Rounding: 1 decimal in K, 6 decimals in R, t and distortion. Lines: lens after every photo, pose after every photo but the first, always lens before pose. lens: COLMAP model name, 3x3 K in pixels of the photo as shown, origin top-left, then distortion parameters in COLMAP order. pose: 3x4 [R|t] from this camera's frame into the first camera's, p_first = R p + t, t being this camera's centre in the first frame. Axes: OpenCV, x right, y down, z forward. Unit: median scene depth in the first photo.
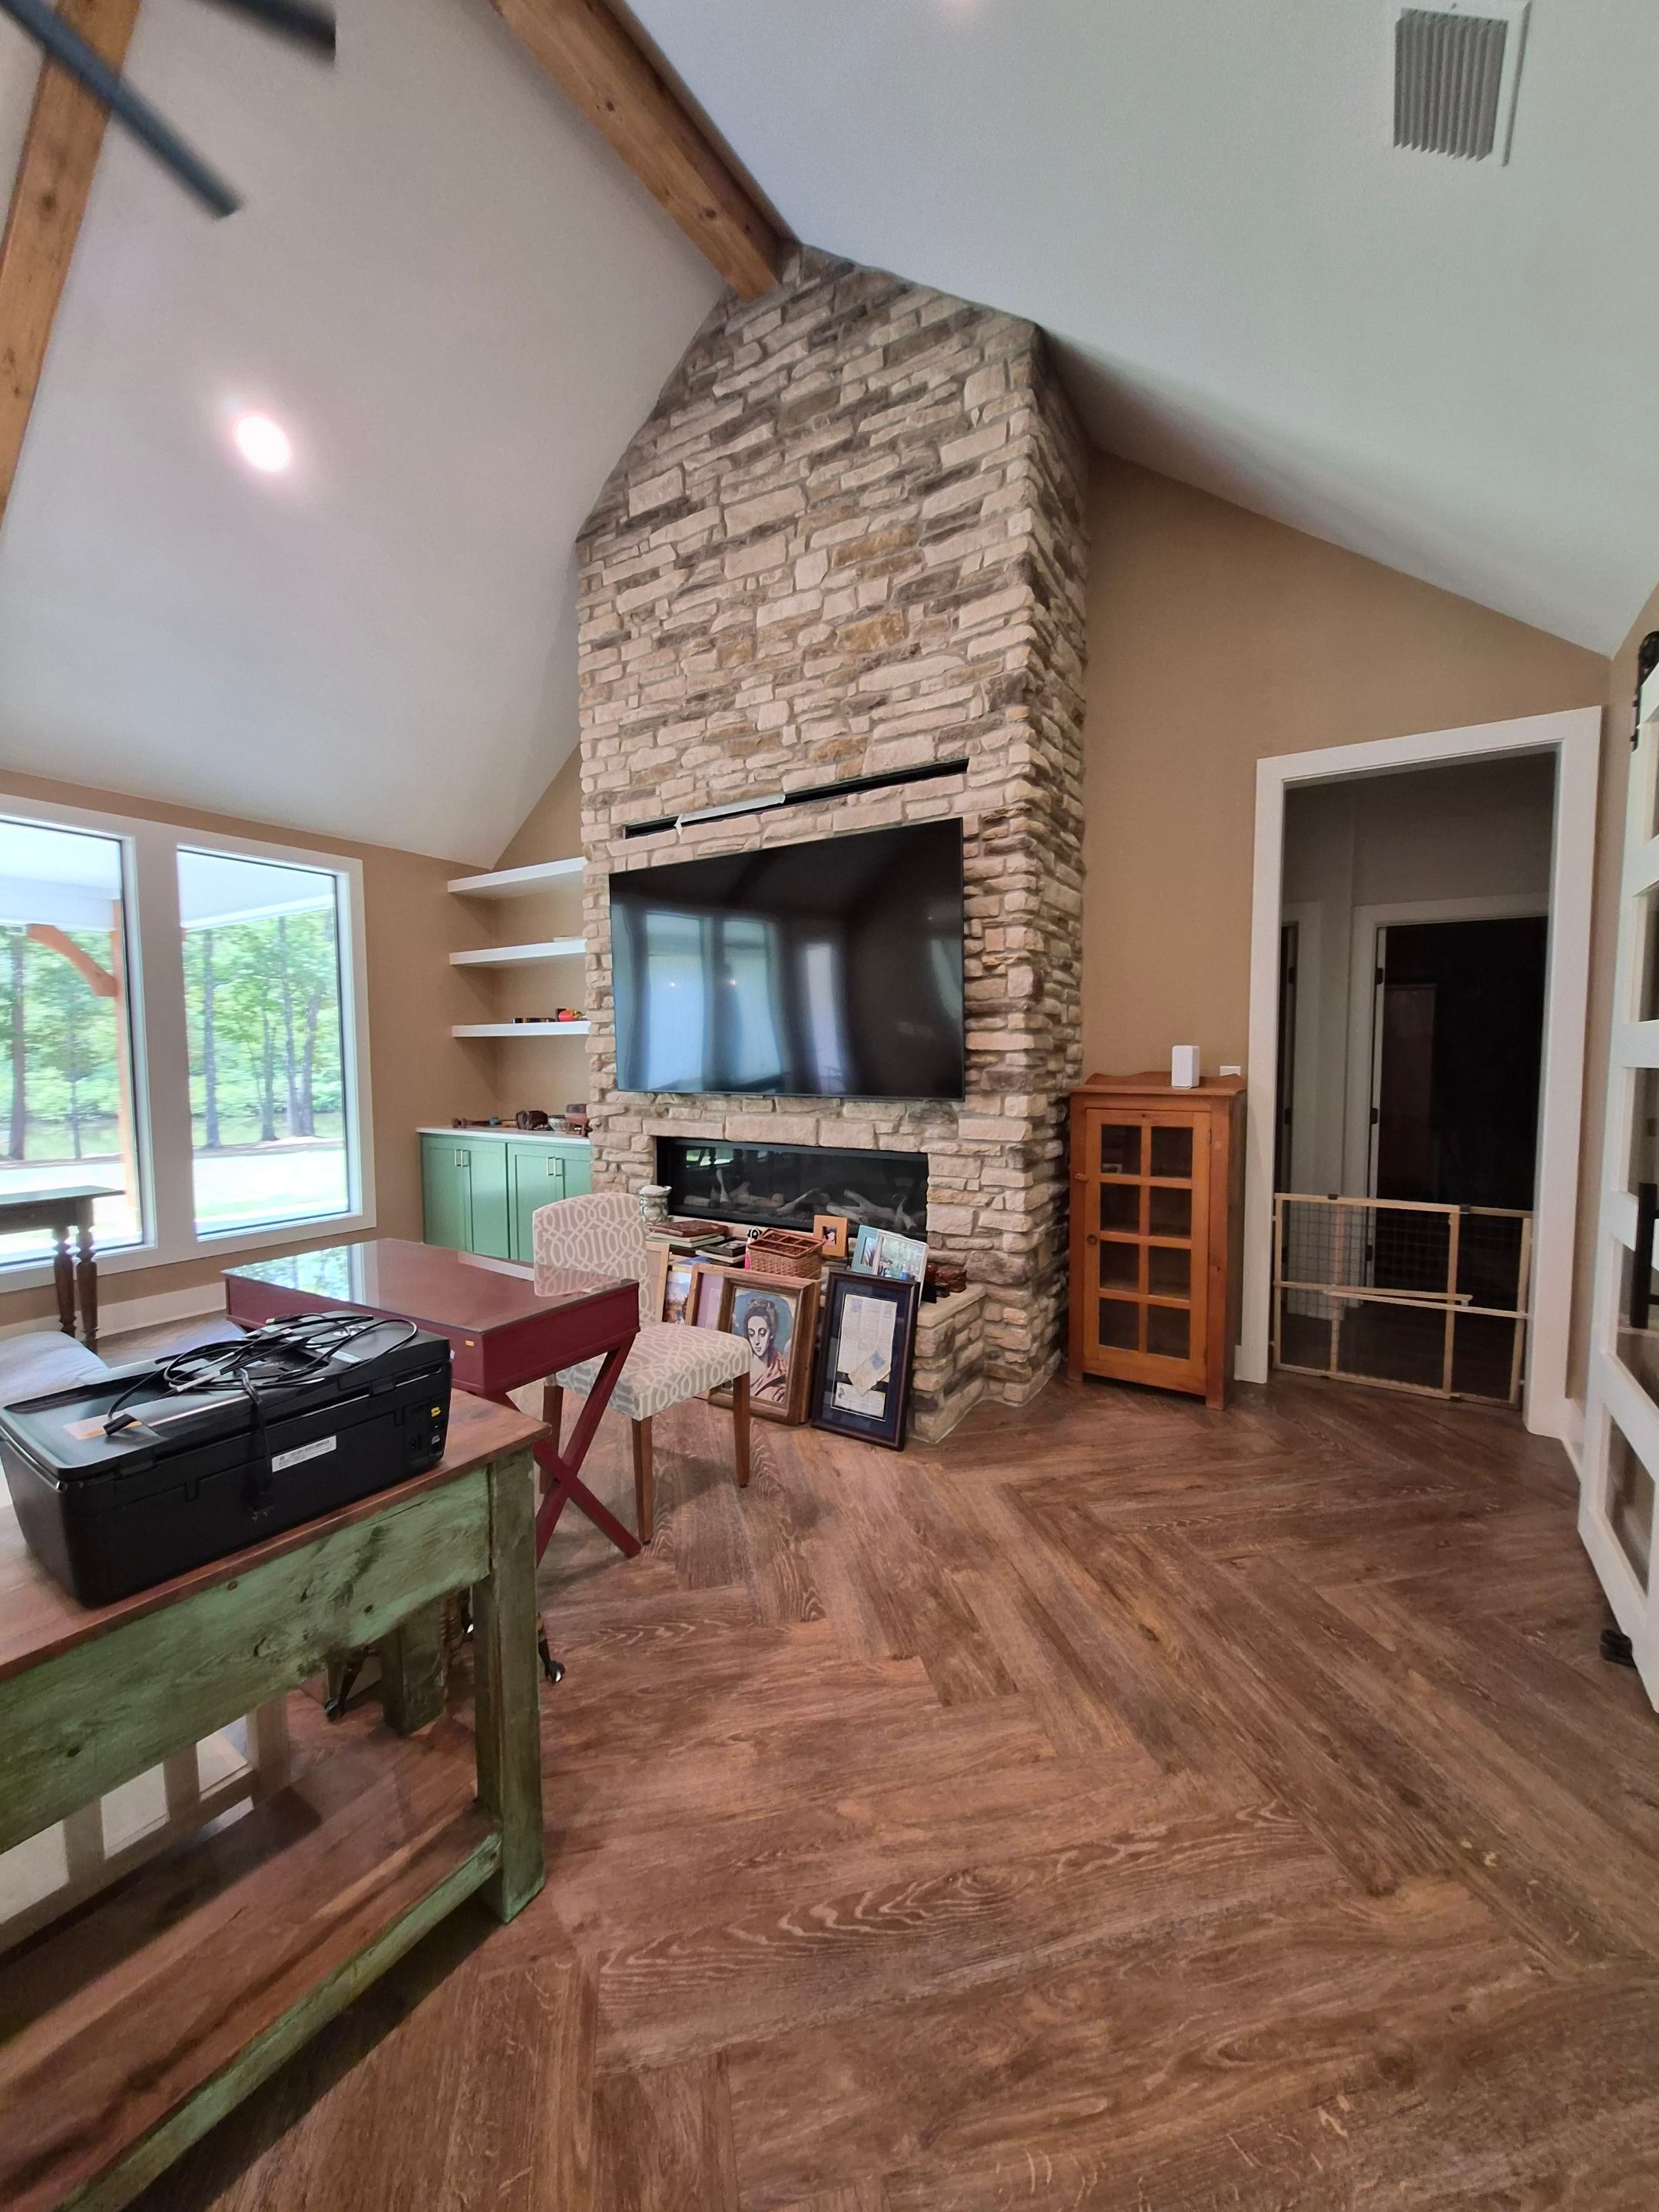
lens RADIAL K [[862.2, 0, 833.8], [0, 862.2, 1107.7], [0, 0, 1]] dist [-0.001789, 0.000985]
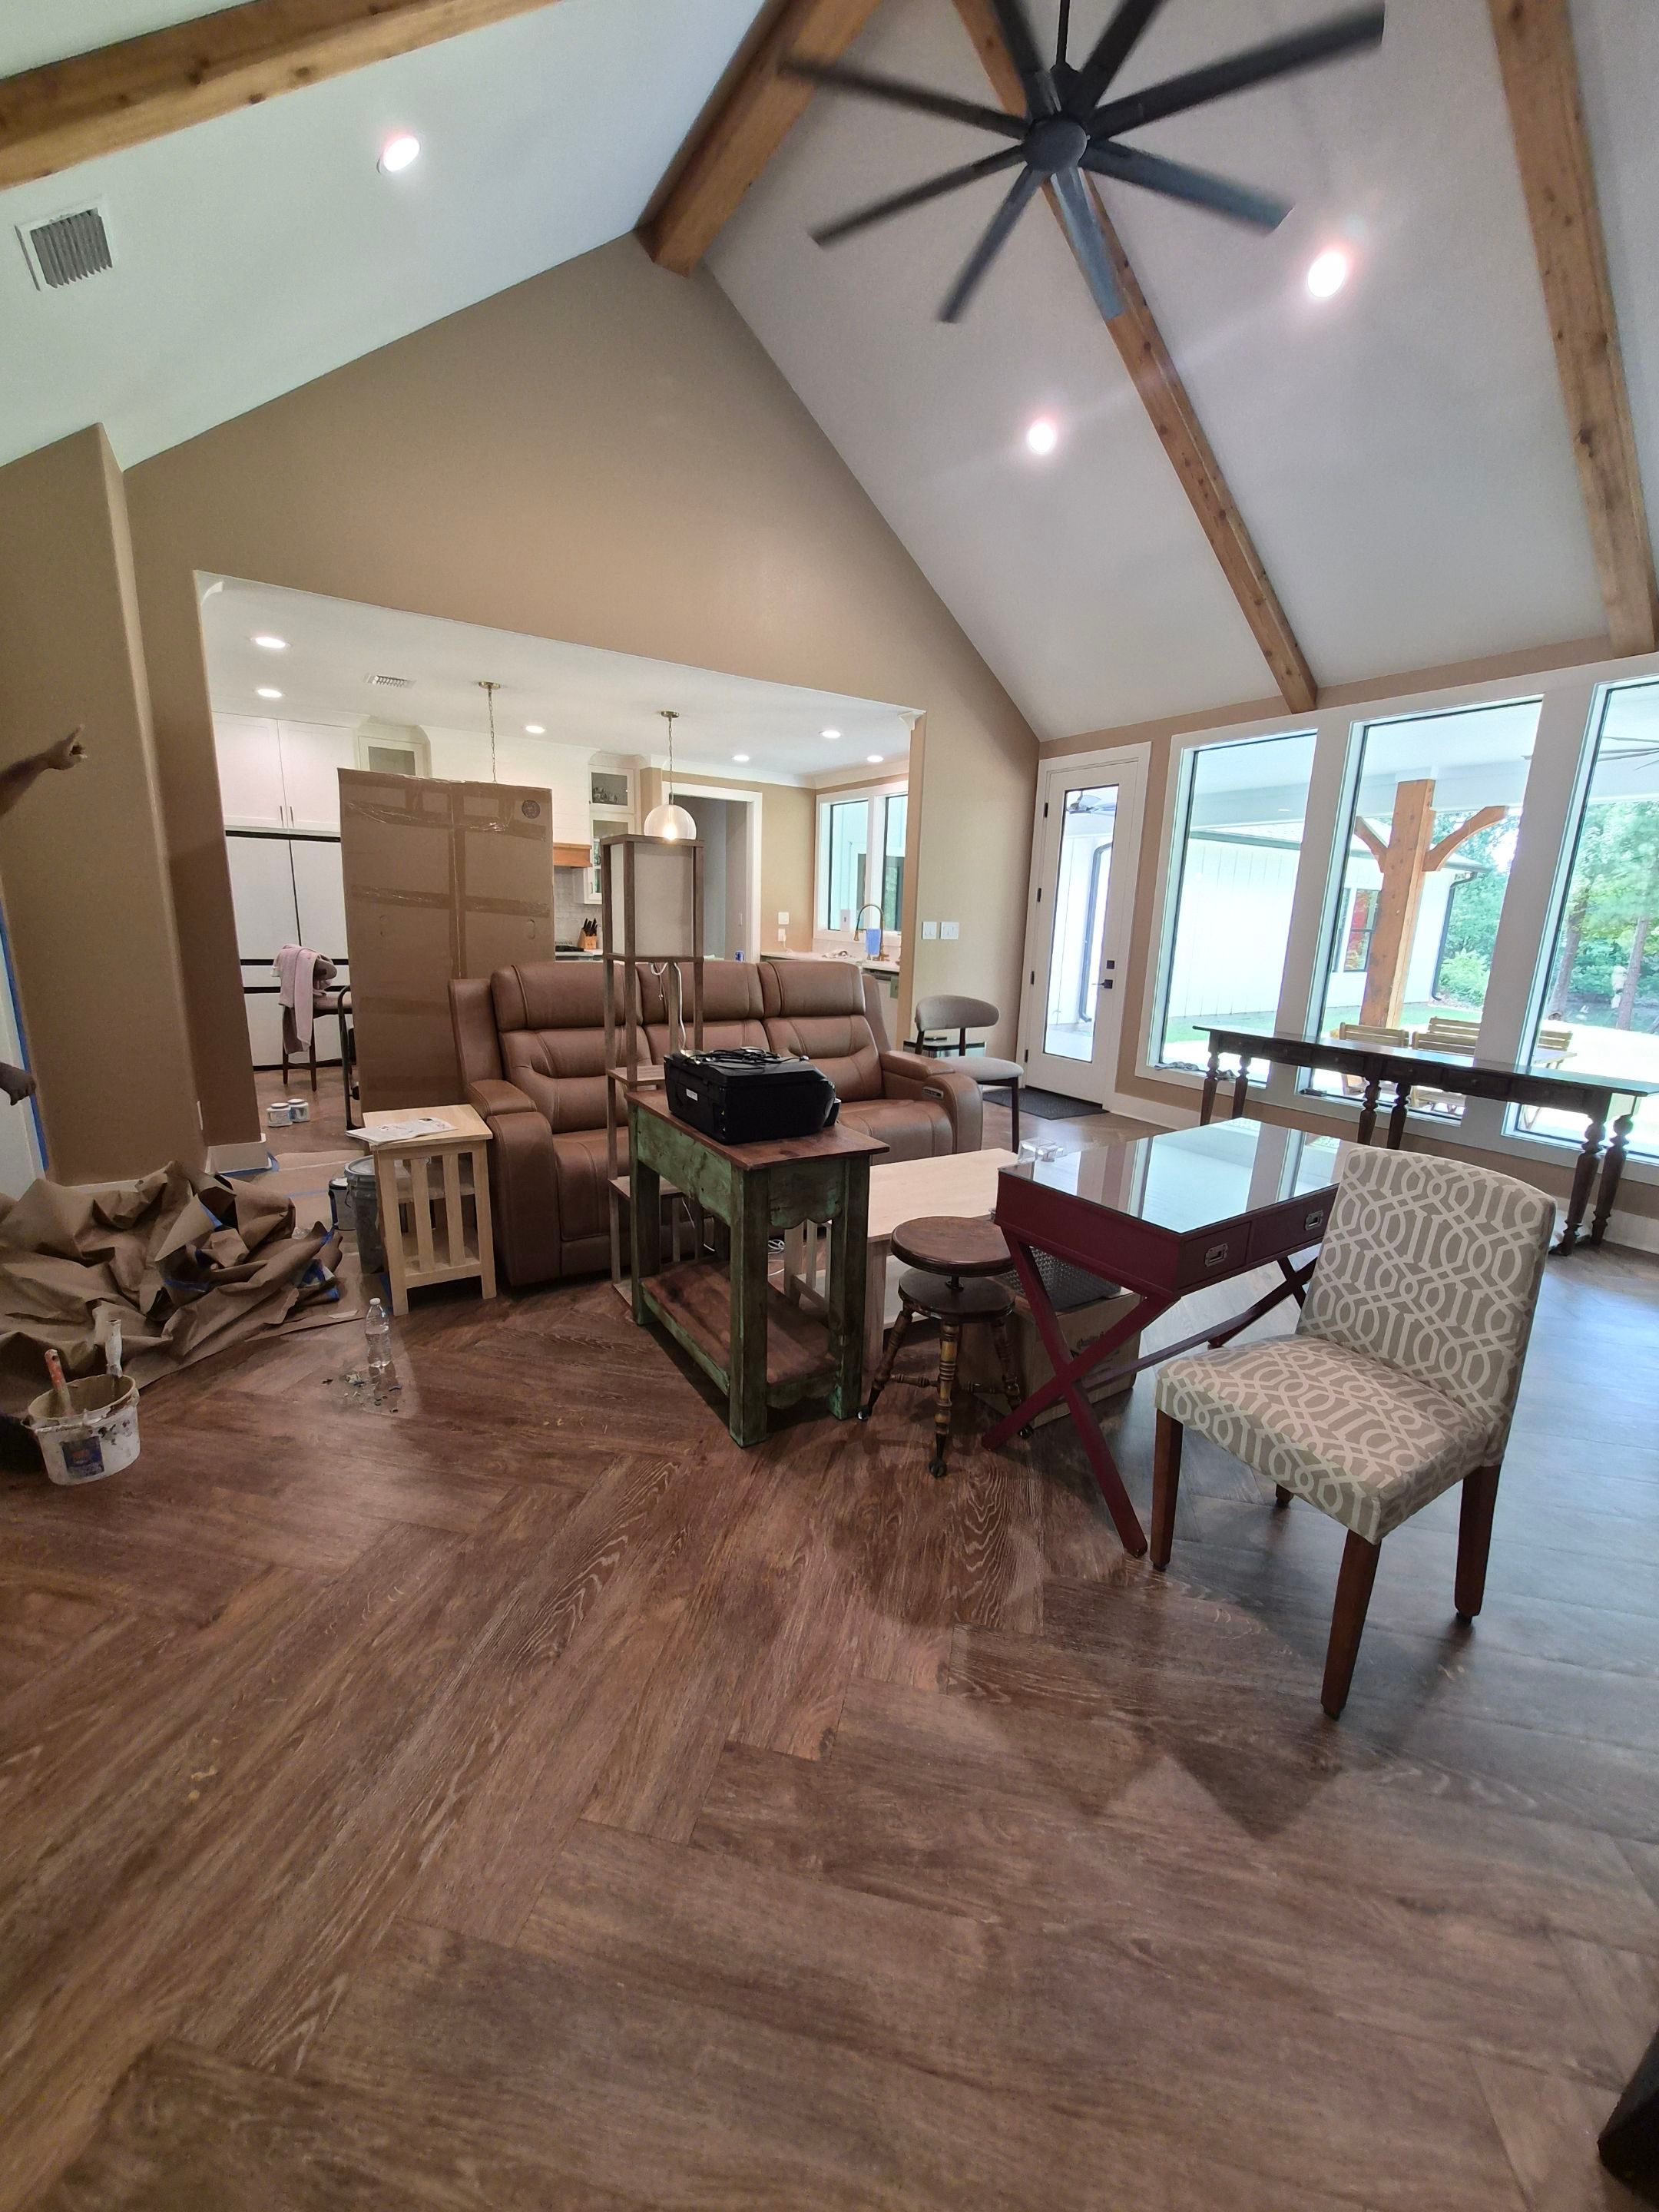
lens RADIAL K [[864.6, 0, 840.2], [0, 864.6, 1105.9], [0, 0, 1]] dist [-0.001685, 0.000290]
pose [[-0.410604, 0.191312, -0.891518, 0.371033], [-0.090055, 0.964452, 0.248440, -0.042867], [0.907356, 0.182296, -0.378779, 0.700735]]
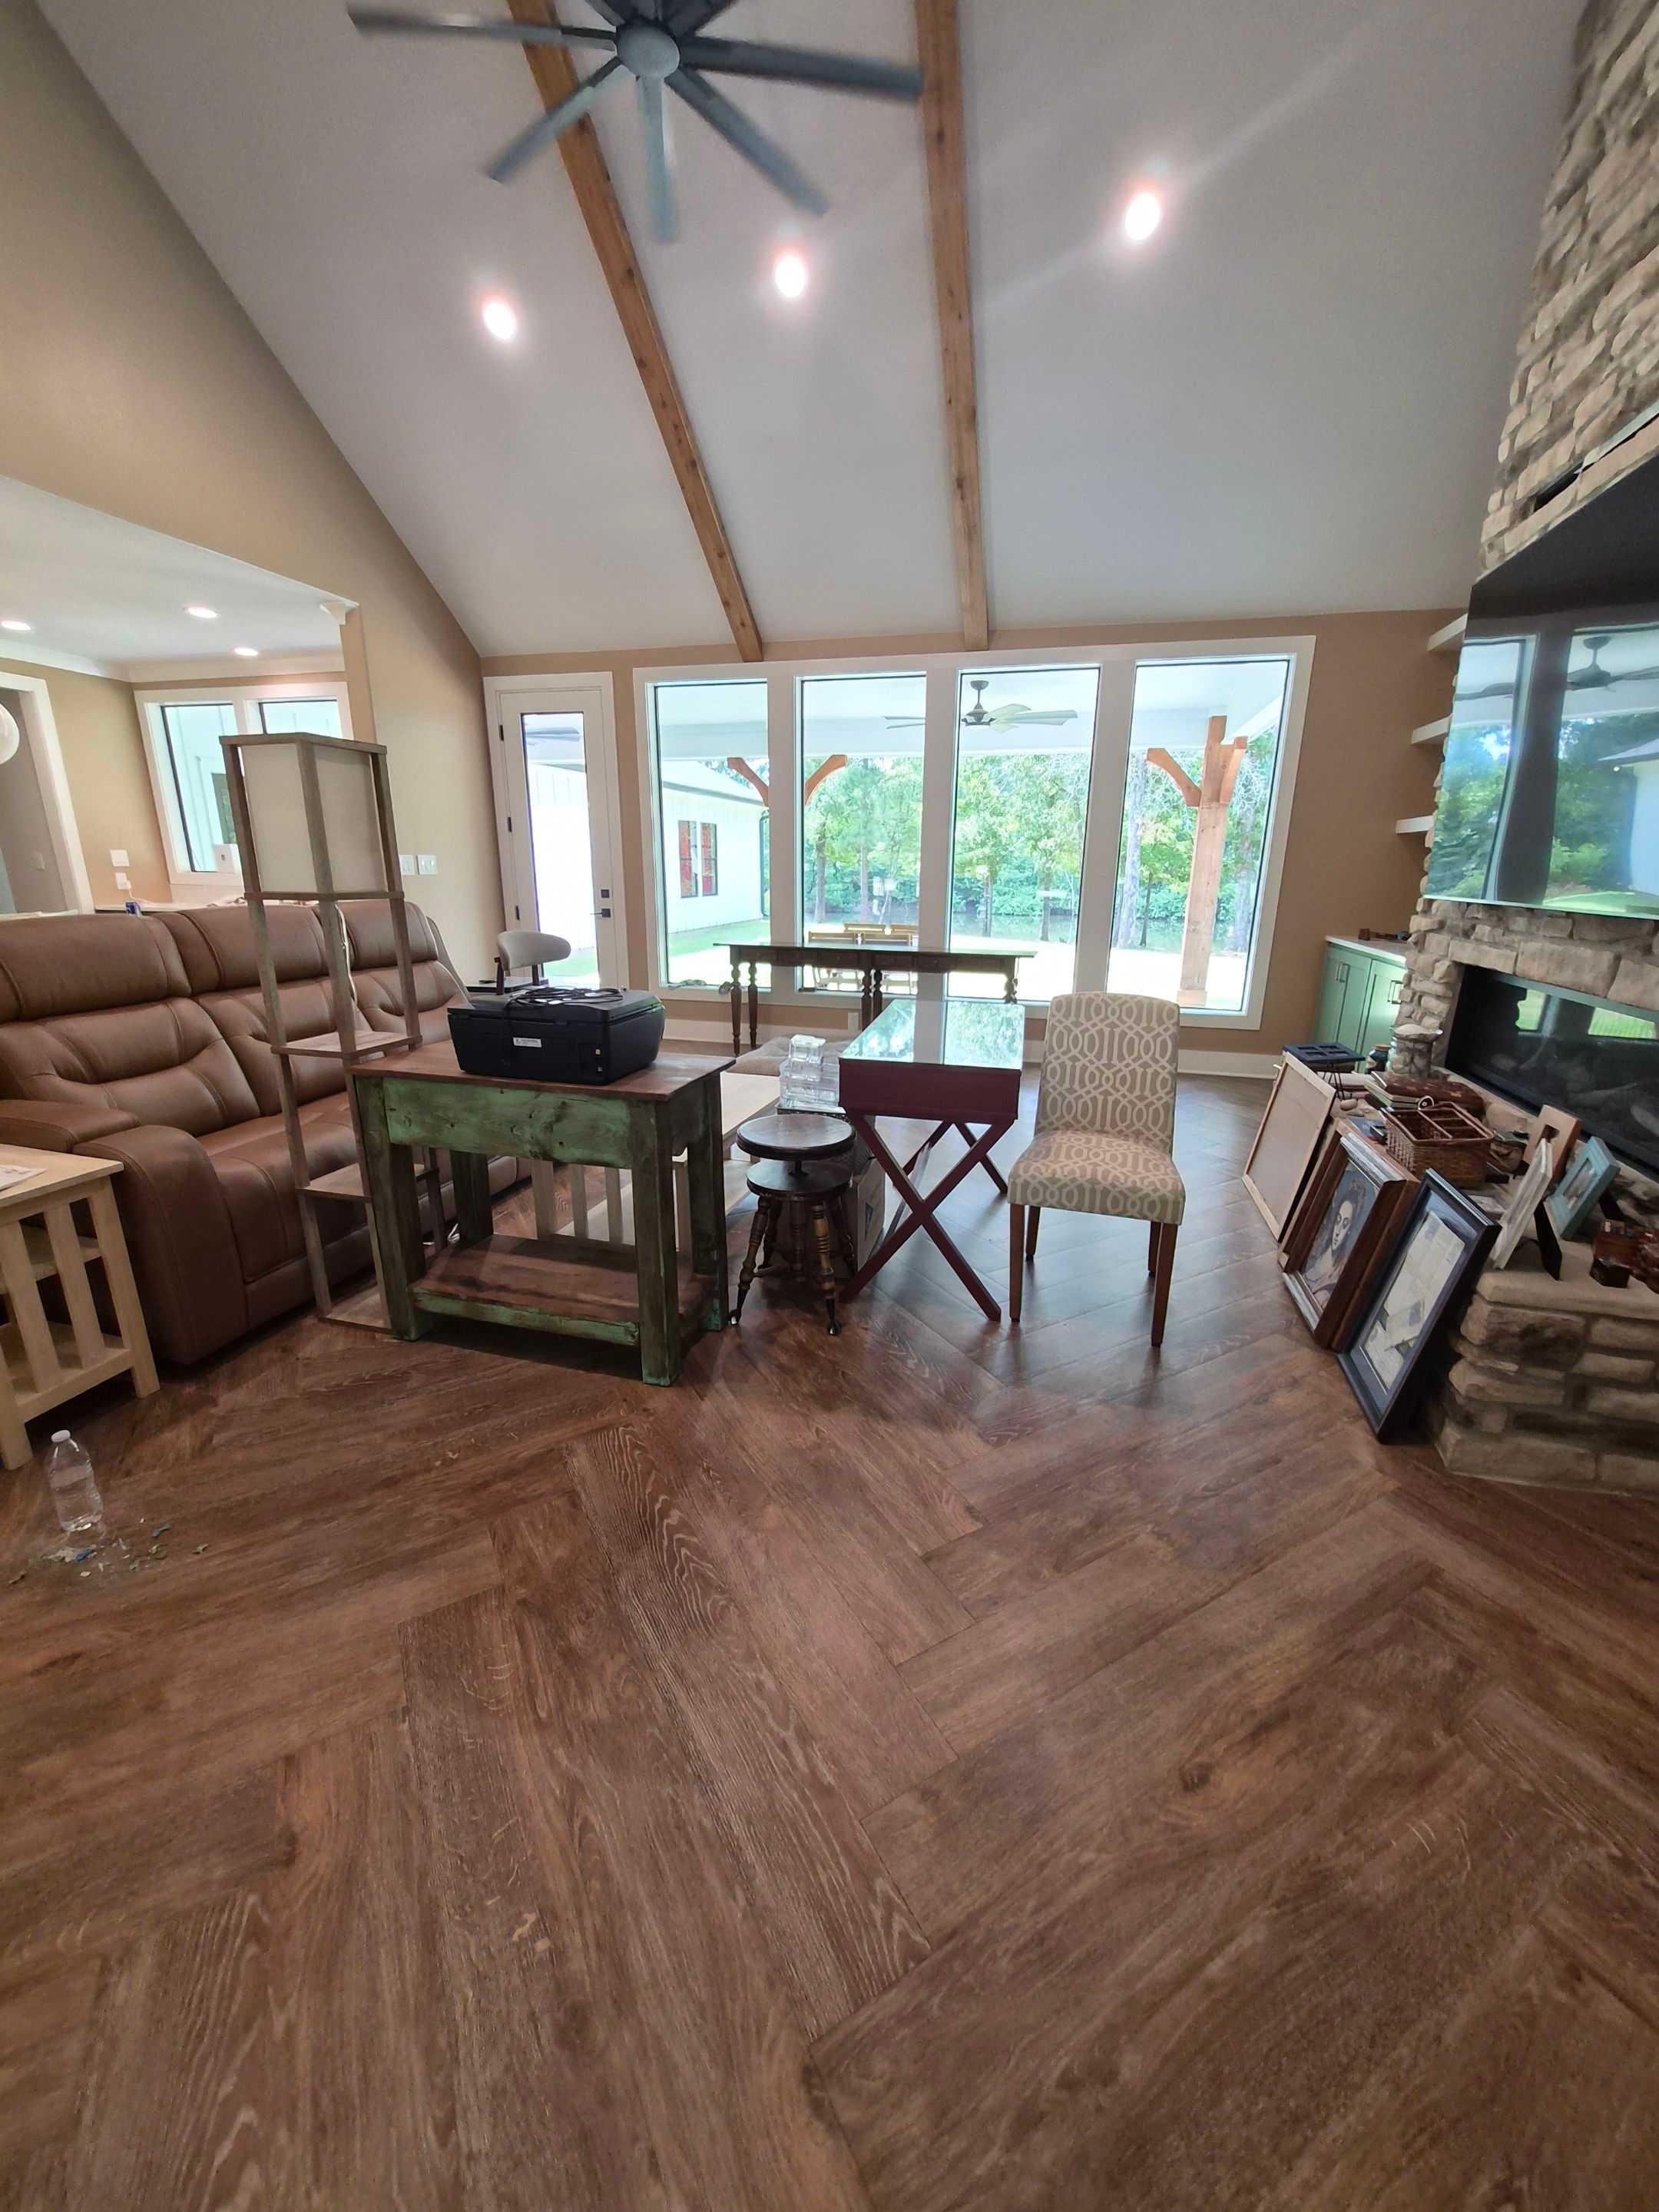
lens RADIAL K [[864.6, 0, 840.2], [0, 864.6, 1105.9], [0, 0, 1]] dist [-0.001685, 0.000290]
pose [[0.308599, 0.264976, -0.913540, 0.441847], [-0.073433, 0.964186, 0.254860, 0.002161], [0.948354, -0.011566, 0.317004, 0.344239]]
